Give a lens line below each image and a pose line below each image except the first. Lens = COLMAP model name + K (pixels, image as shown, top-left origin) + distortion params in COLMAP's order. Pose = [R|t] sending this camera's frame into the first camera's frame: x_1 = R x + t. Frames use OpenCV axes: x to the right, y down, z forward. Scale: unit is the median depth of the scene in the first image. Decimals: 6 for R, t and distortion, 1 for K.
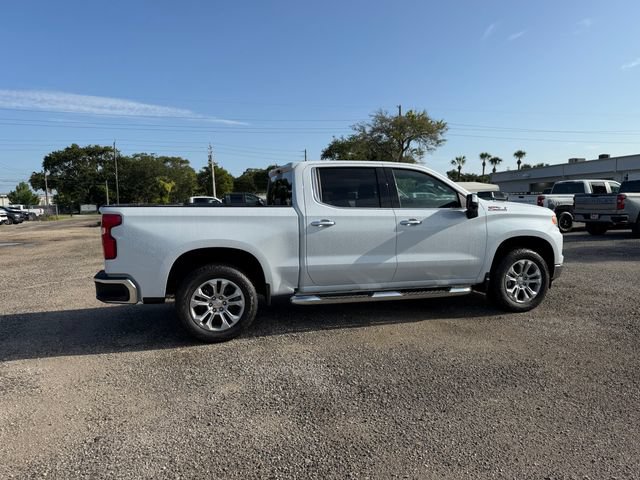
lens RADIAL K [[464.4, 0, 320.0], [0, 464.4, 240.0], [0, 0, 1]] dist [0.077494, -0.128404]
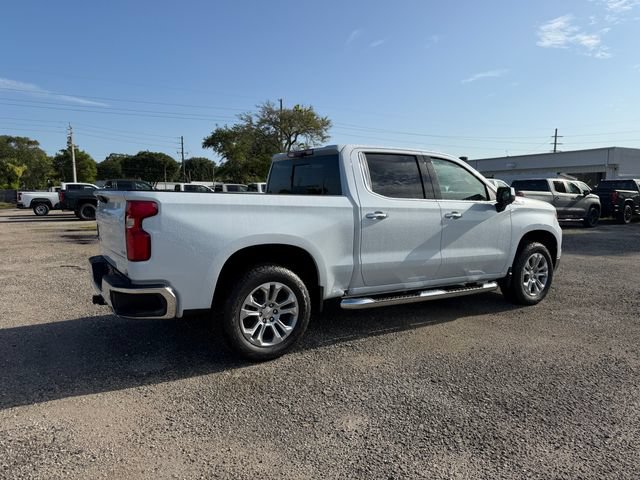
lens RADIAL K [[458.0, 0, 315.4], [0, 458.0, 238.9], [0, 0, 1]] dist [0.047597, -0.058187]
pose [[0.957912, -0.003445, 0.287041, -0.337426], [-0.000709, 0.999897, 0.014366, -0.003907], [-0.287061, -0.013965, 0.957811, 0.190103]]
